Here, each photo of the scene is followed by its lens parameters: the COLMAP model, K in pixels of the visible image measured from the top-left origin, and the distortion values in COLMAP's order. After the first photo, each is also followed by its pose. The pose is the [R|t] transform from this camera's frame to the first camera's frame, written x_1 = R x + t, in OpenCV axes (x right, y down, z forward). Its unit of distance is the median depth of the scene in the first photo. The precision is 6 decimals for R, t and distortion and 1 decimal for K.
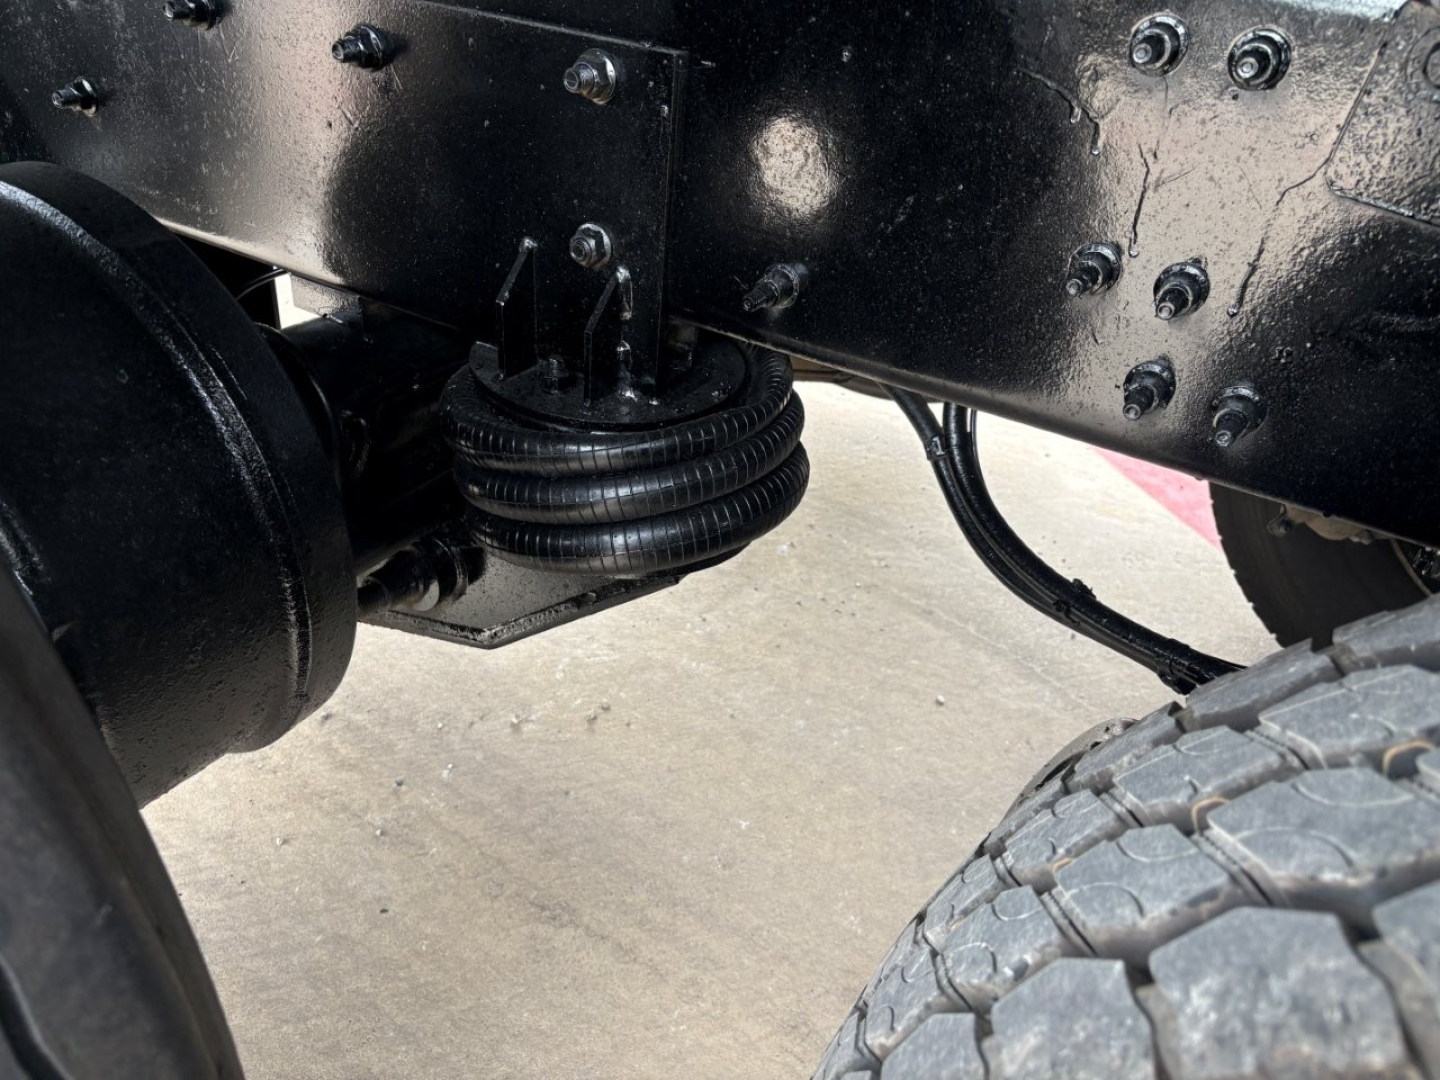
lens RADIAL K [[1028.6, 0, 716.3], [0, 1028.6, 520.2], [0, 0, 1]] dist [0.146060, -0.400683]
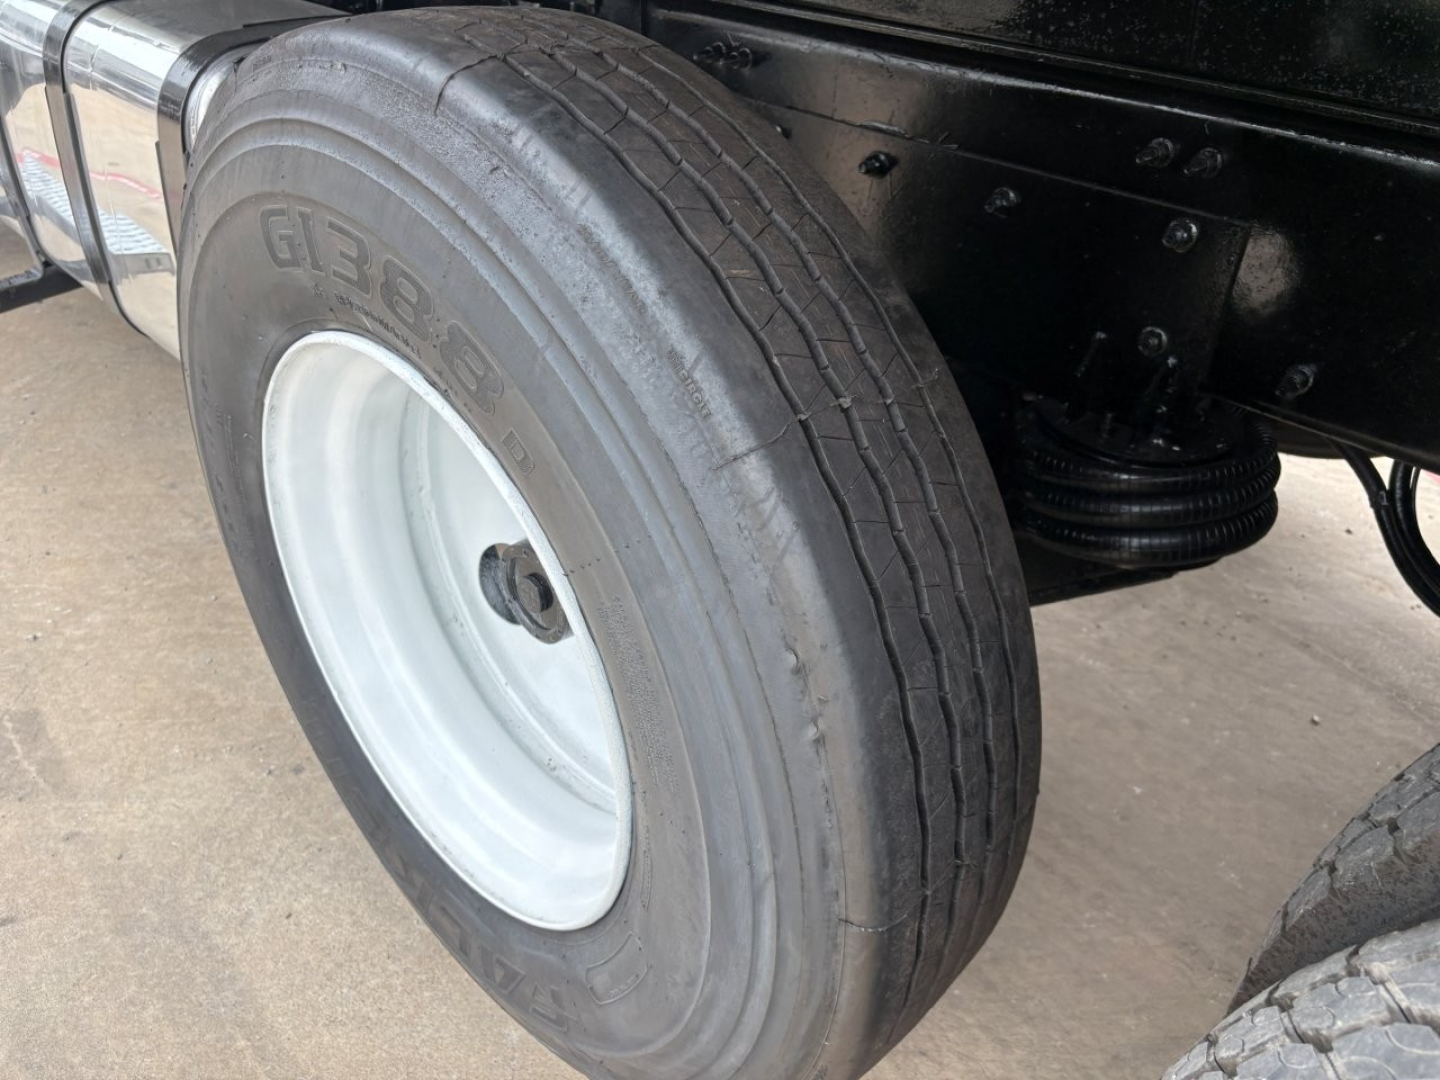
lens RADIAL K [[1070.4, 0, 718.0], [0, 1070.4, 536.5], [0, 0, 1]] dist [0.020559, -0.023781]
pose [[0.965744, 0.104076, -0.237711, -0.188789], [-0.104861, 0.994443, 0.009376, 0.036449], [0.237365, 0.015872, 0.971291, -0.364713]]
